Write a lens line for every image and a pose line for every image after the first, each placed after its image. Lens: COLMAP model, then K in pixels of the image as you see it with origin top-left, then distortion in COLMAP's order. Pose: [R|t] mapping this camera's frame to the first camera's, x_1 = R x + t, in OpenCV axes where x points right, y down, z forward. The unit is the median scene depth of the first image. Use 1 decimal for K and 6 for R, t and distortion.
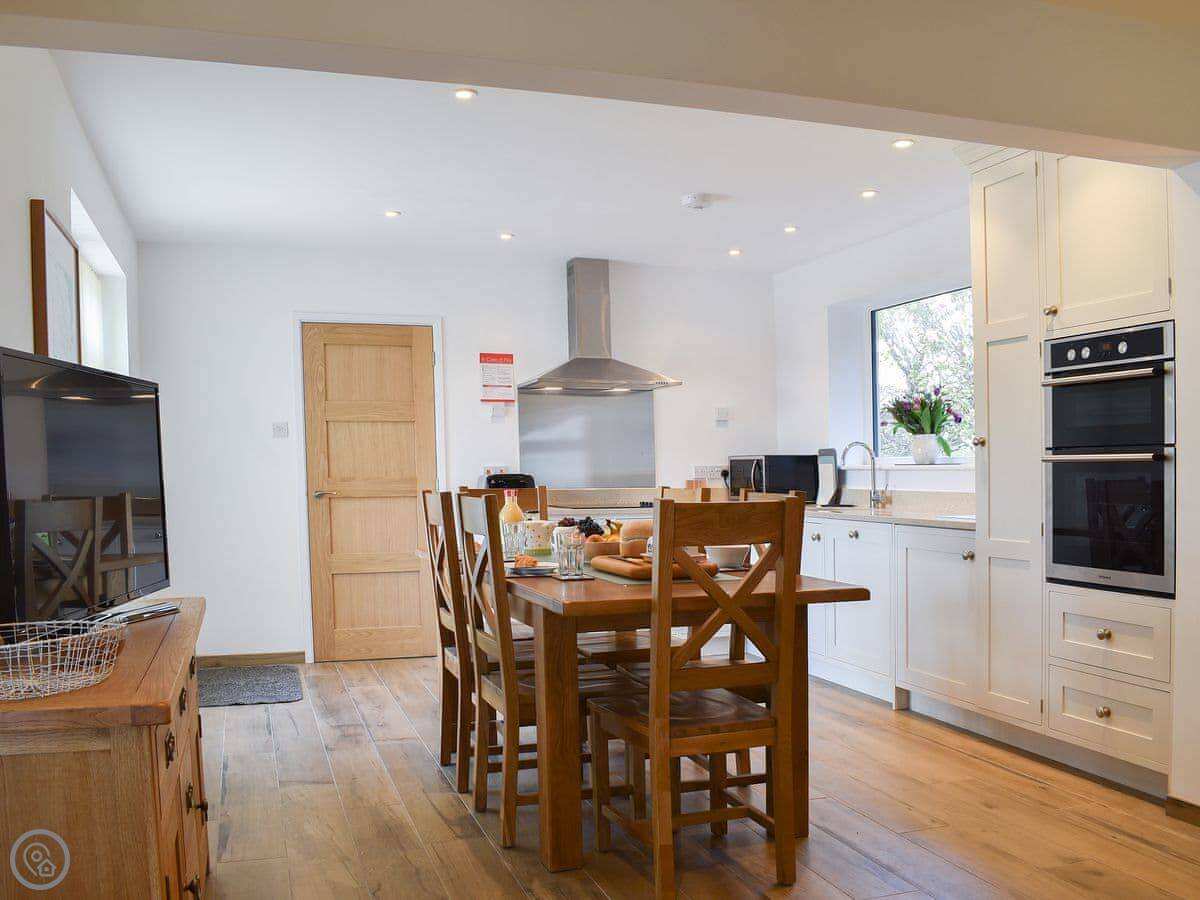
lens RADIAL K [[1047.9, 0, 602.2], [0, 1047.9, 446.4], [0, 0, 1]] dist [-0.097128, 0.024637]
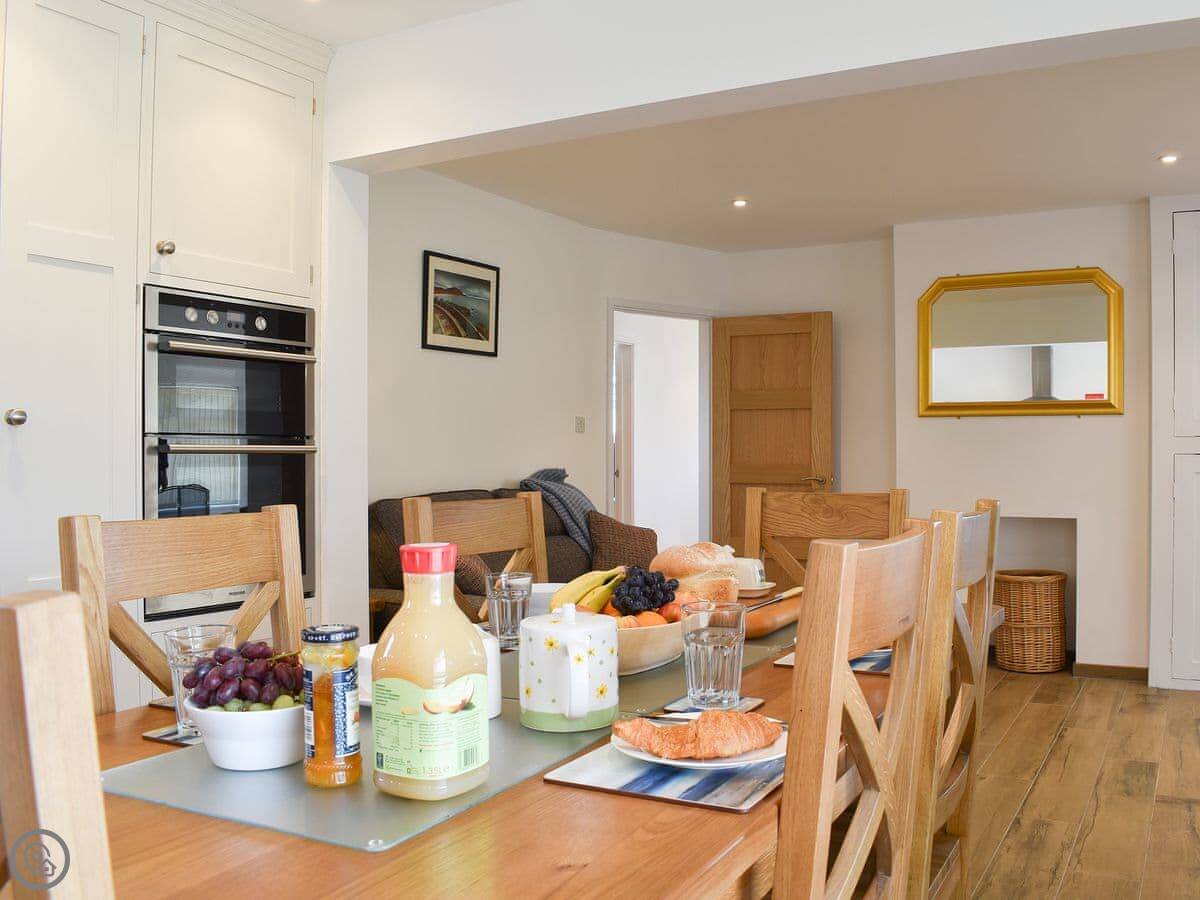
lens RADIAL K [[1047.9, 0, 602.6], [0, 1047.9, 450.8], [0, 0, 1]] dist [-0.097128, 0.024637]
pose [[-0.679222, 0.003270, 0.733925, -0.340044], [-0.011435, 0.999822, -0.015038, 0.023174], [-0.733844, -0.018606, -0.679064, 1.327681]]
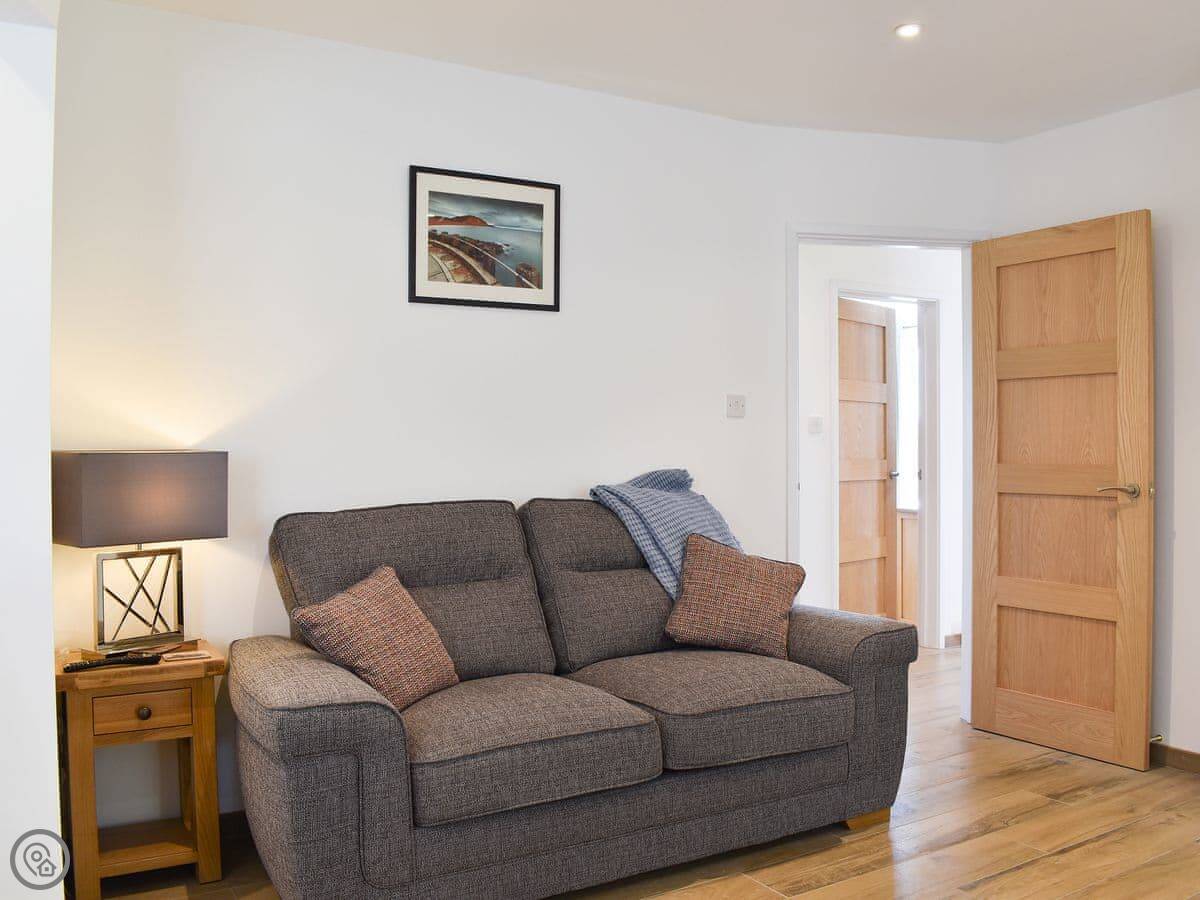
lens RADIAL K [[1047.9, 0, 598.7], [0, 1047.9, 454.2], [0, 0, 1]] dist [-0.097128, 0.024637]
pose [[-0.245039, 0.002178, 0.969511, -0.227569], [-0.012939, 0.999901, -0.005516, 0.019556], [-0.969427, -0.013896, -0.244987, 0.867321]]
